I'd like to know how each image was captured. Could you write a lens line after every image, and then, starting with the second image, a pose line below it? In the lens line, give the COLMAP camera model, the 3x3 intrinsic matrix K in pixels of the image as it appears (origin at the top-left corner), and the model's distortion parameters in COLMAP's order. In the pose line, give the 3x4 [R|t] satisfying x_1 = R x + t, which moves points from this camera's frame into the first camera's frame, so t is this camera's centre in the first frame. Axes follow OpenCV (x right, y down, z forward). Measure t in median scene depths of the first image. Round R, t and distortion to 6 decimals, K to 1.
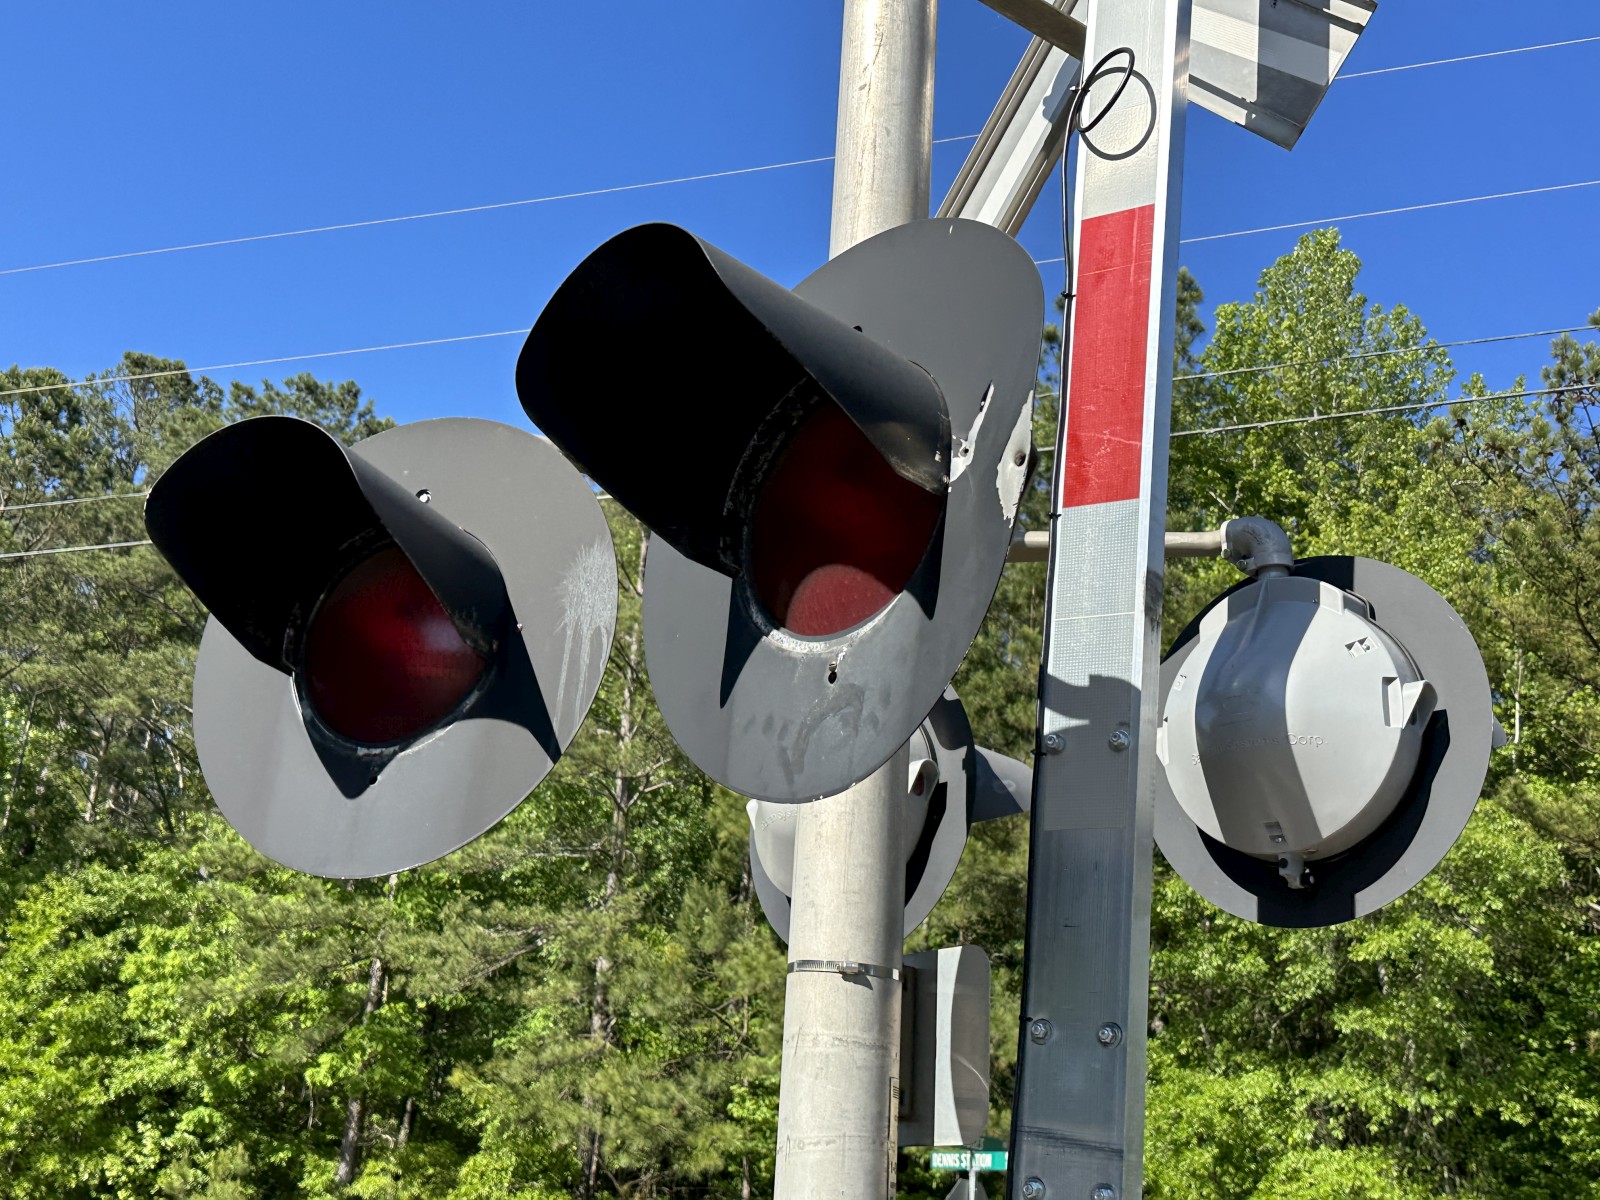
lens RADIAL K [[1775.6, 0, 825.3], [0, 1775.6, 602.5], [0, 0, 1]] dist [0.181698, -0.409200]
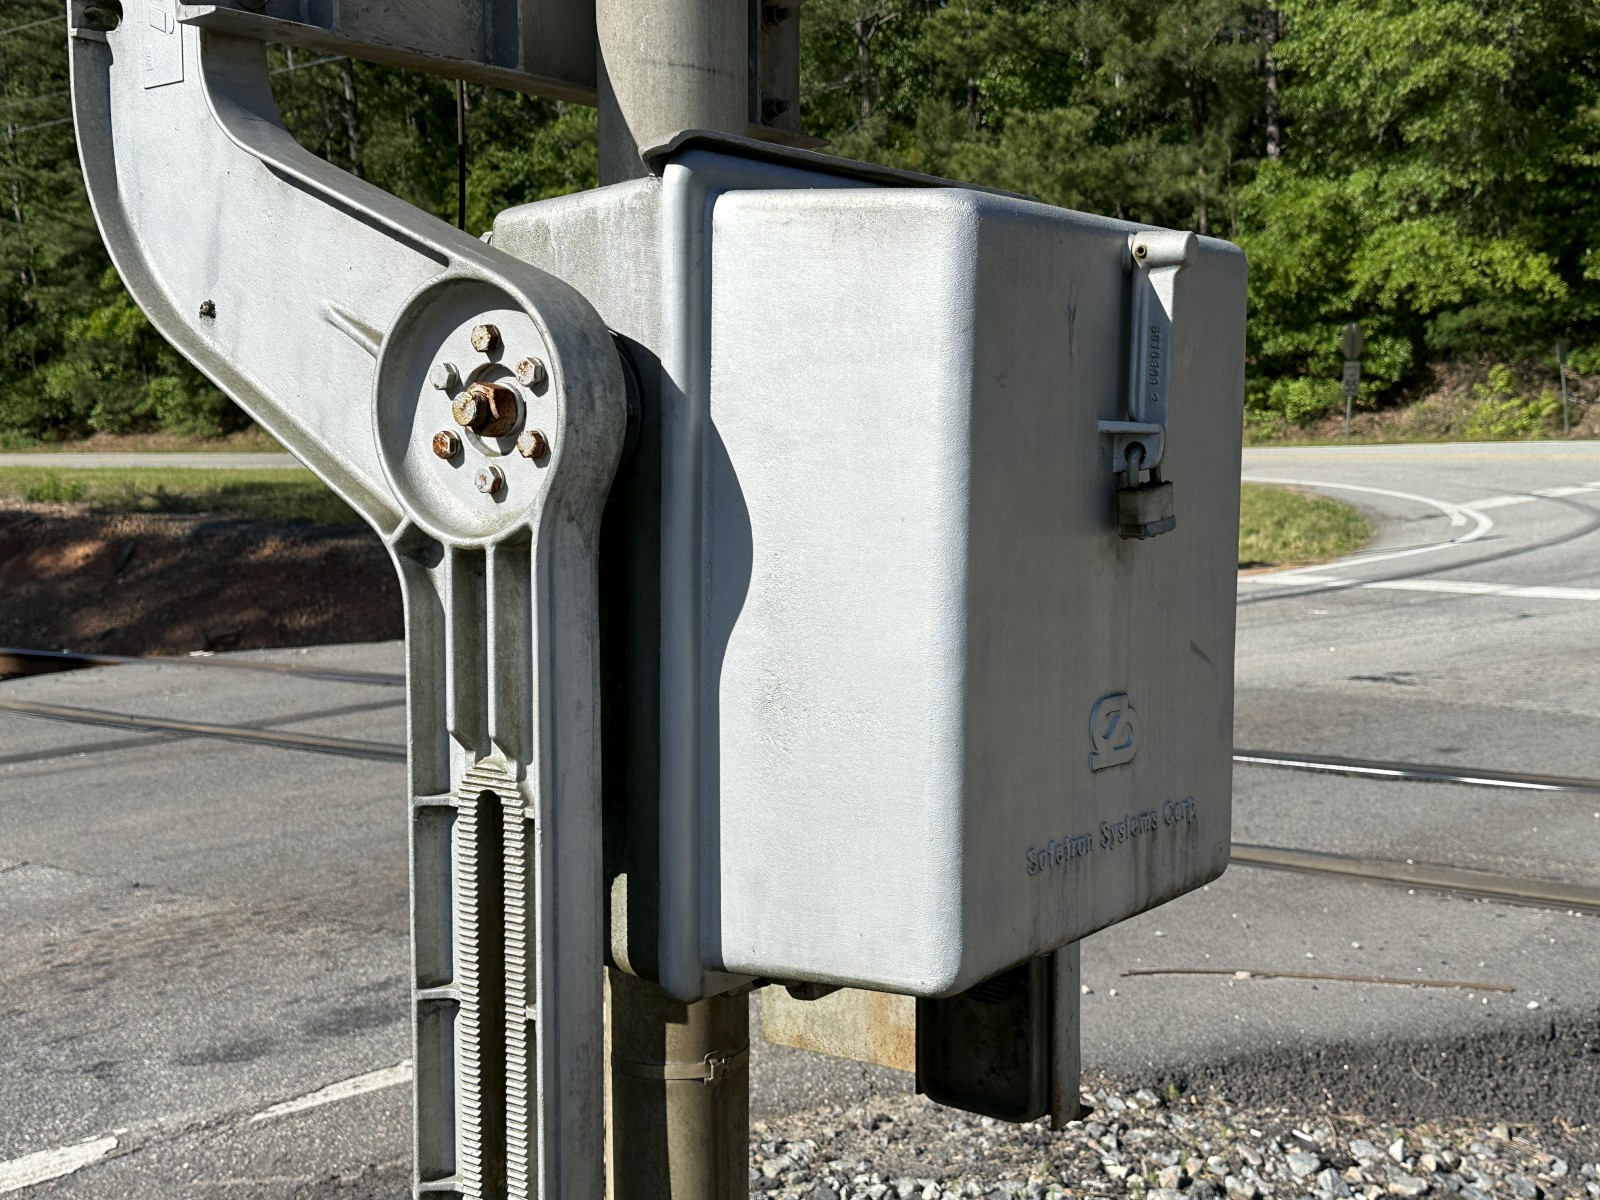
lens RADIAL K [[1996.0, 0, 800.0], [0, 1996.0, 600.0], [0, 0, 1]] dist [0.198193, -0.017507]
pose [[0.969618, -0.105579, -0.220668, 0.137834], [0.191746, 0.888178, 0.417580, -0.167302], [0.151905, -0.447205, 0.881438, -0.531897]]
